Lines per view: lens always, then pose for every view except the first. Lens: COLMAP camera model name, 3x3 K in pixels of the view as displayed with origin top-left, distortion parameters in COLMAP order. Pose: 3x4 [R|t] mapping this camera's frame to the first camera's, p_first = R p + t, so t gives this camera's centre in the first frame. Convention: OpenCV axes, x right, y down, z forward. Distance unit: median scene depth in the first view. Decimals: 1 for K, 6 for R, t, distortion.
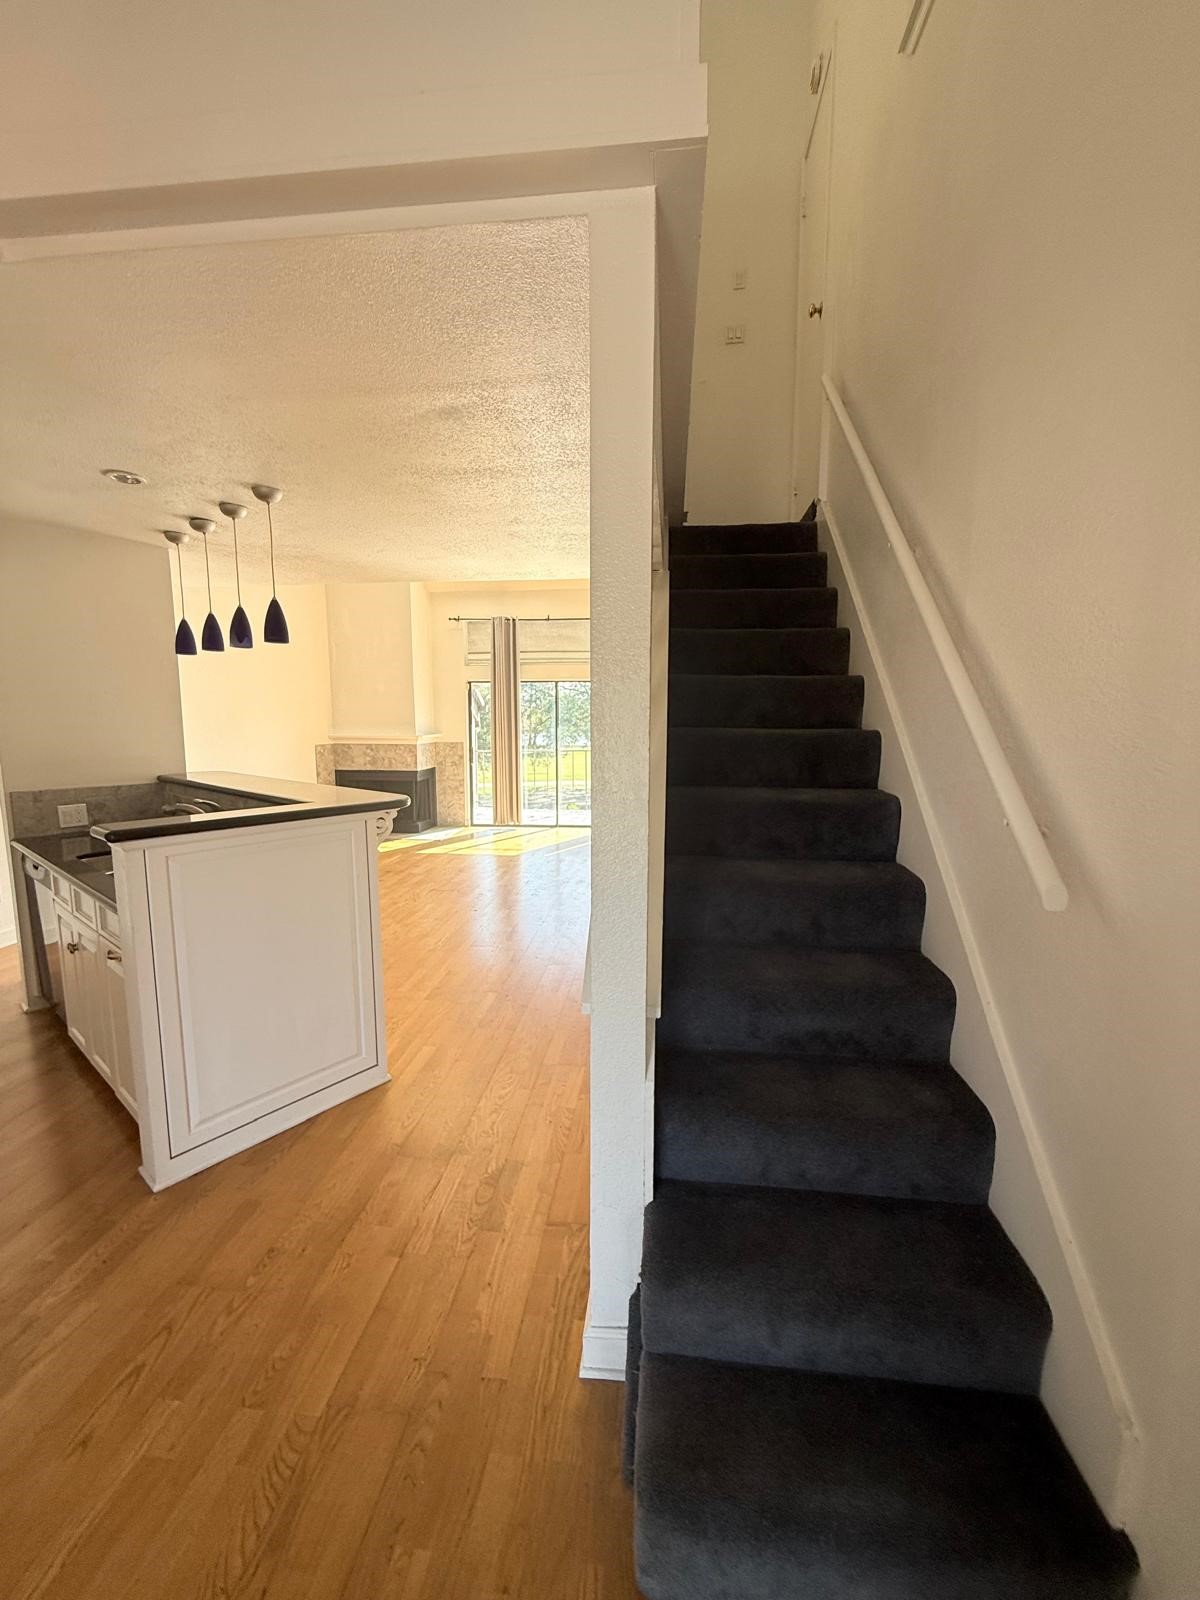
lens RADIAL K [[638.8, 0, 606.0], [0, 638.8, 805.3], [0, 0, 1]] dist [-0.001551, 0.001951]
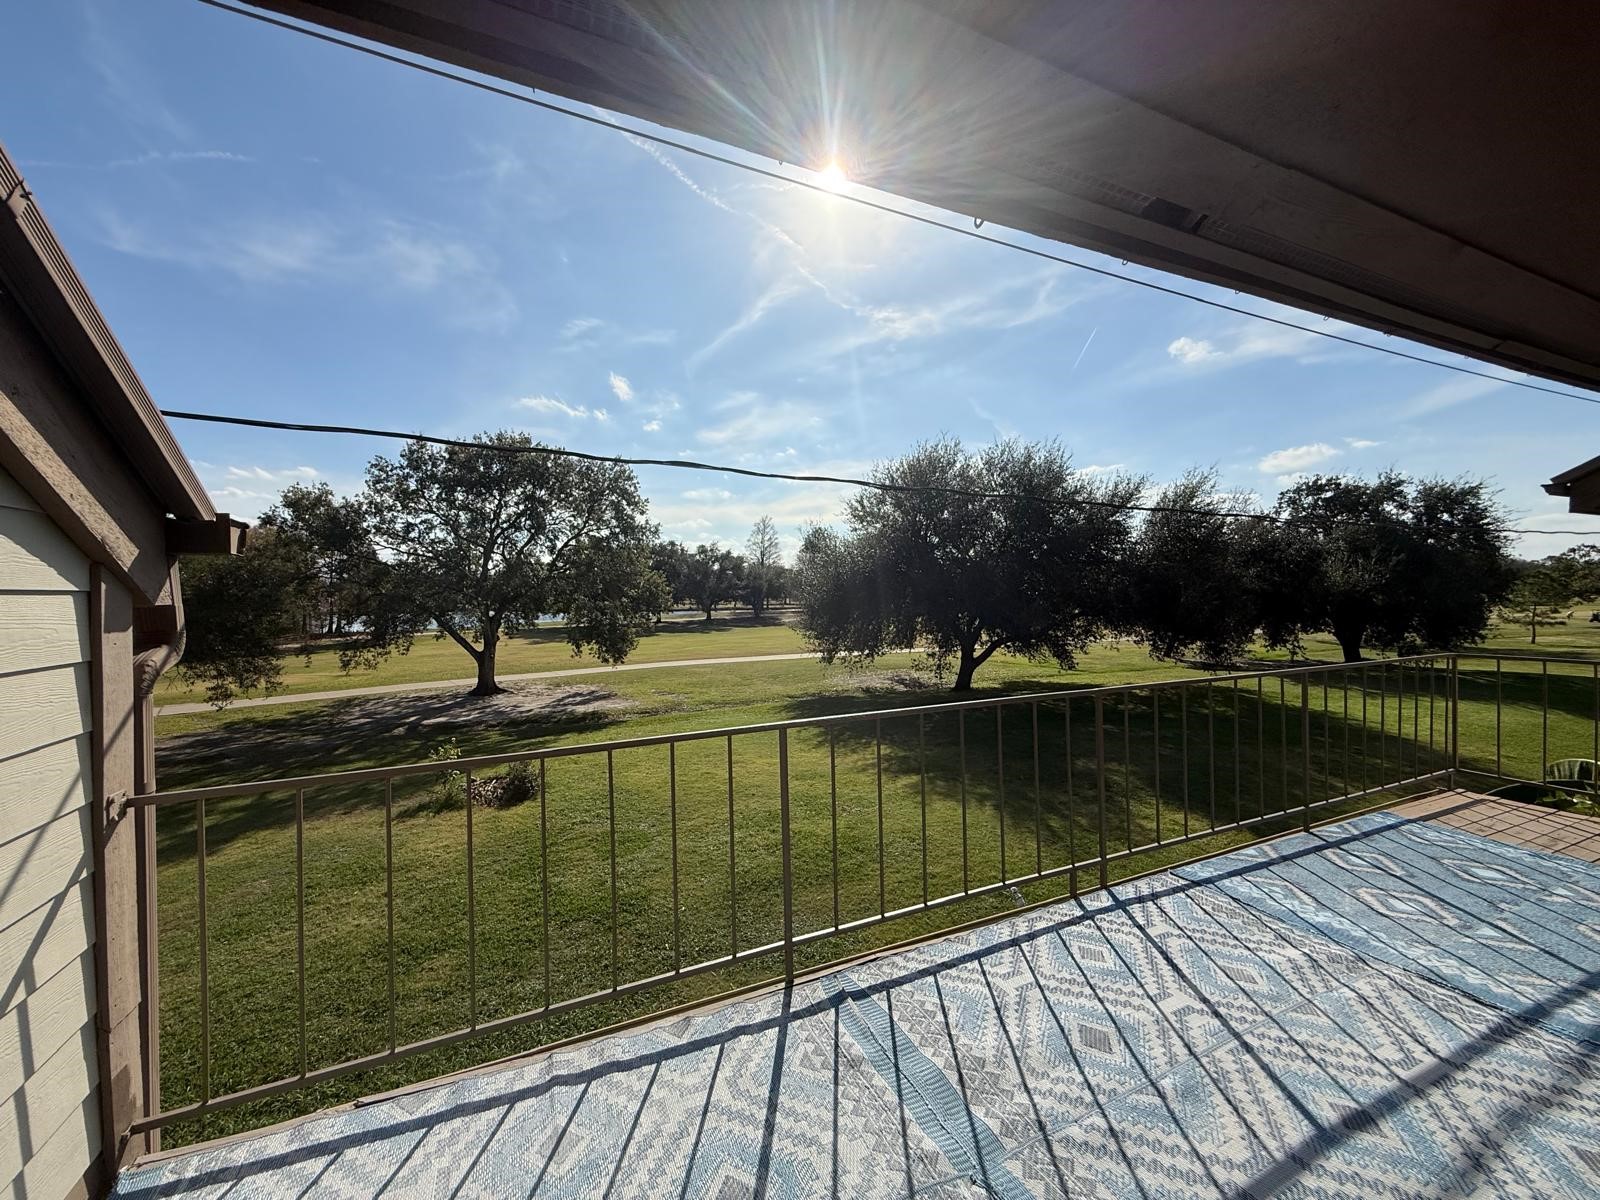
lens RADIAL K [[638.8, 0, 796.8], [0, 638.8, 600.1], [0, 0, 1]] dist [-0.001551, 0.001951]
pose [[0.868456, -0.017962, 0.495441, -0.191400], [0.079043, 0.991577, -0.102603, -0.142659], [-0.489425, 0.128267, 0.862560, 1.064875]]
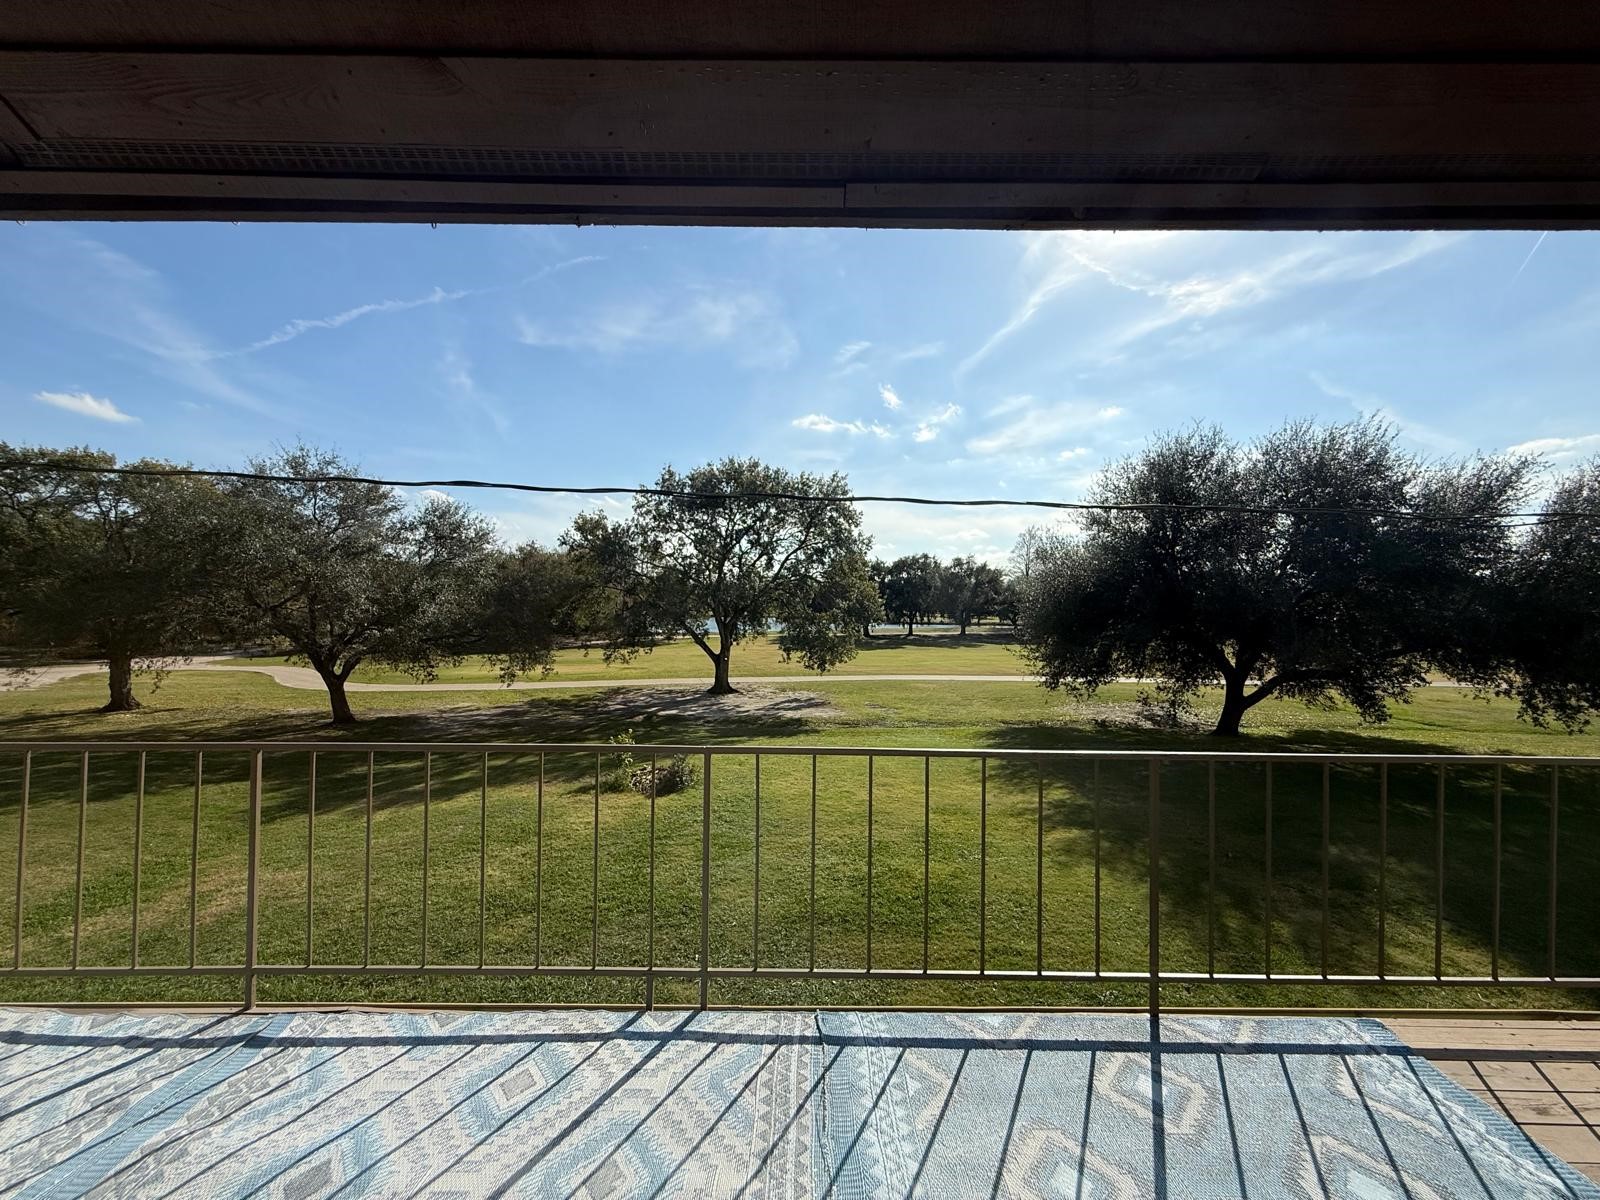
lens RADIAL K [[638.8, 0, 796.9], [0, 638.8, 602.7], [0, 0, 1]] dist [-0.001551, 0.001951]
pose [[0.995425, 0.011476, 0.094852, 0.188195], [0.001476, 0.990795, -0.135364, -0.141465], [-0.095532, 0.134884, 0.986245, 1.004875]]
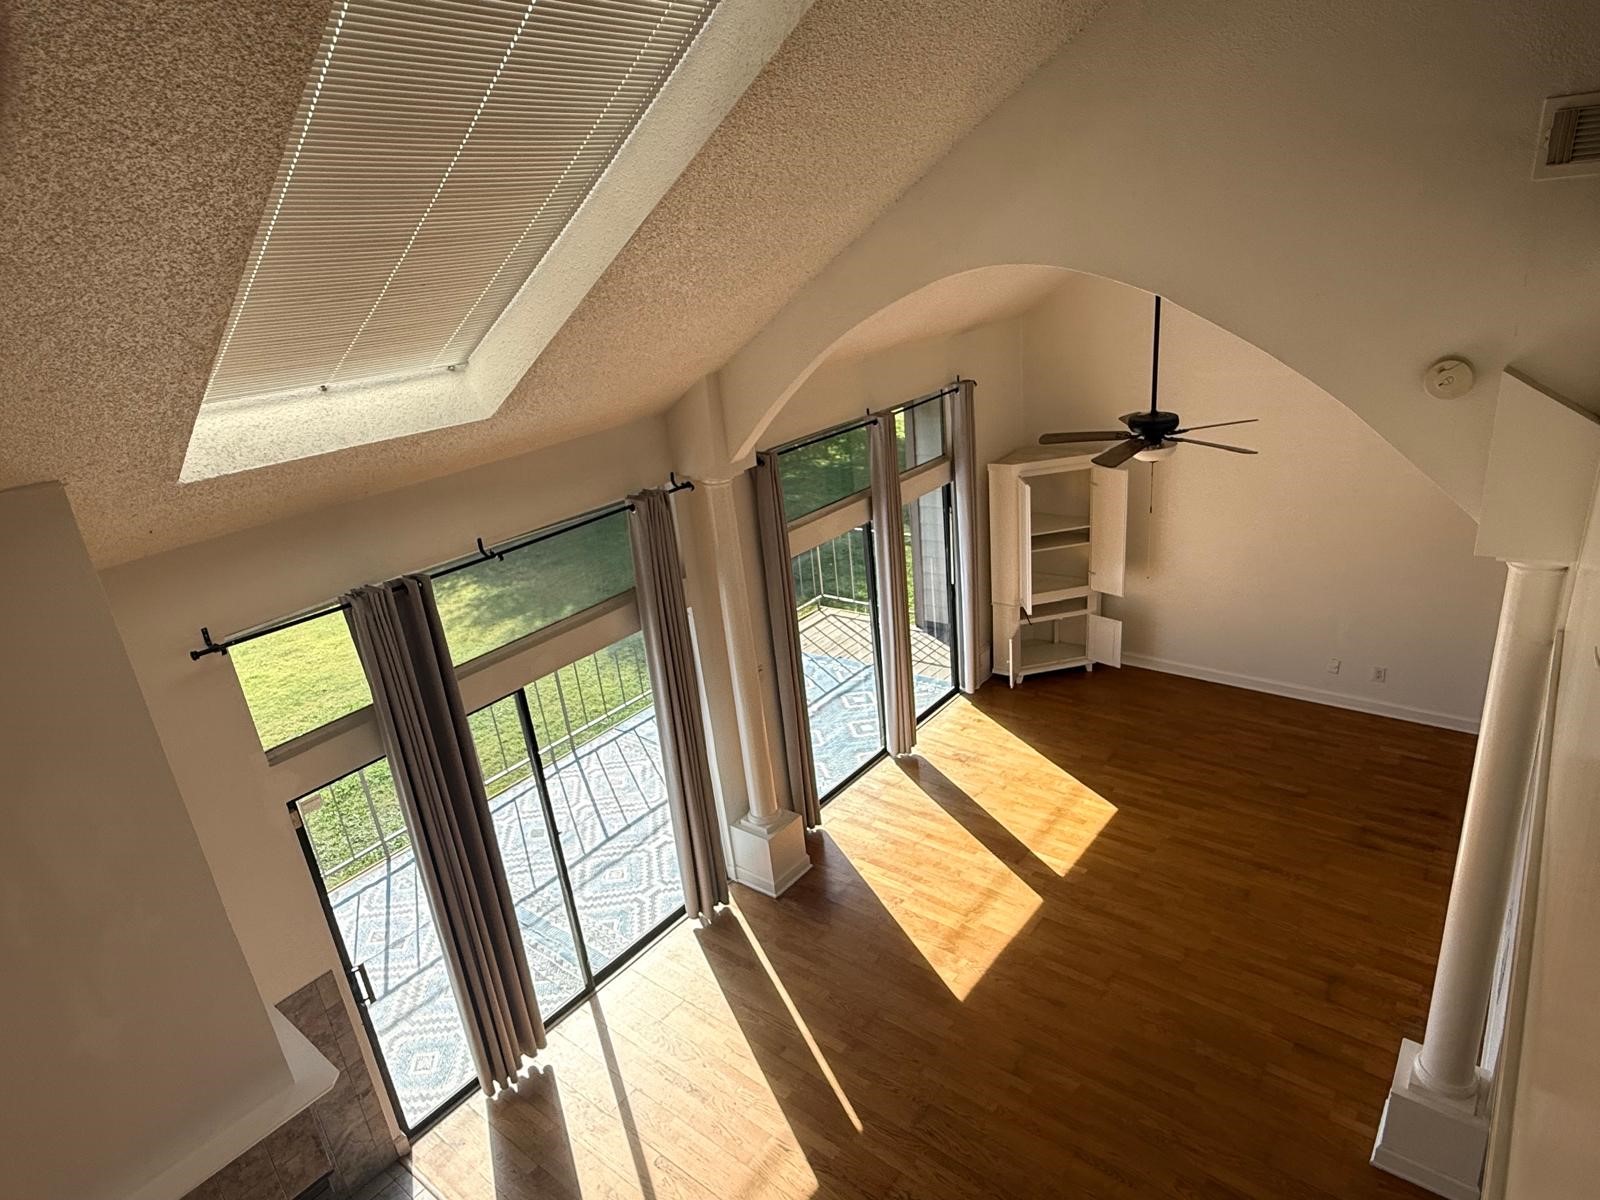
lens RADIAL K [[932.4, 0, 801.1], [0, 932.4, 596.7], [0, 0, 1]] dist [-0.002325, -0.001360]
pose [[0.540801, -0.350311, 0.764733, -0.410370], [0.207414, 0.936615, 0.282370, -0.381226], [-0.815177, 0.005910, 0.579181, 0.548253]]
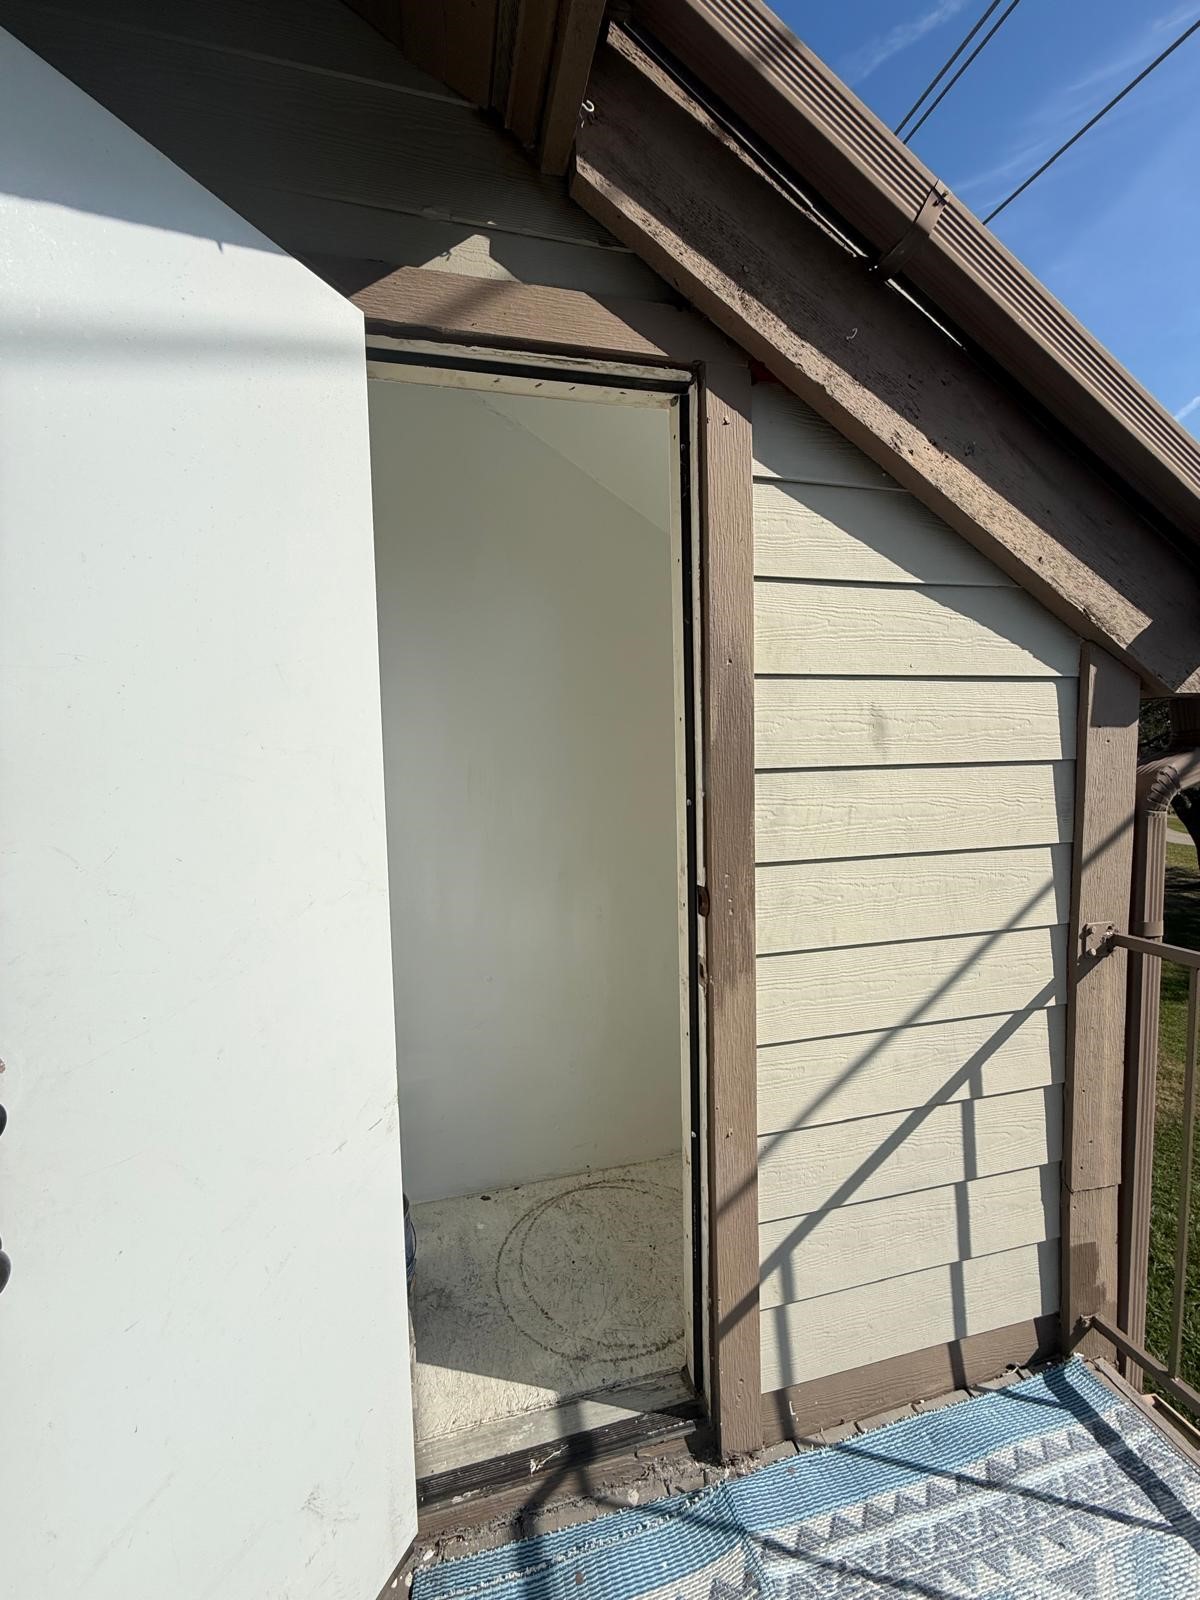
lens RADIAL K [[638.8, 0, 586.7], [0, 638.8, 802.5], [0, 0, 1]] dist [-0.001551, 0.001951]
pose [[0.335149, 0.053002, -0.940673, -0.168521], [-0.099658, 0.994810, 0.020545, -0.141196], [0.936880, 0.086860, 0.338691, 1.170708]]
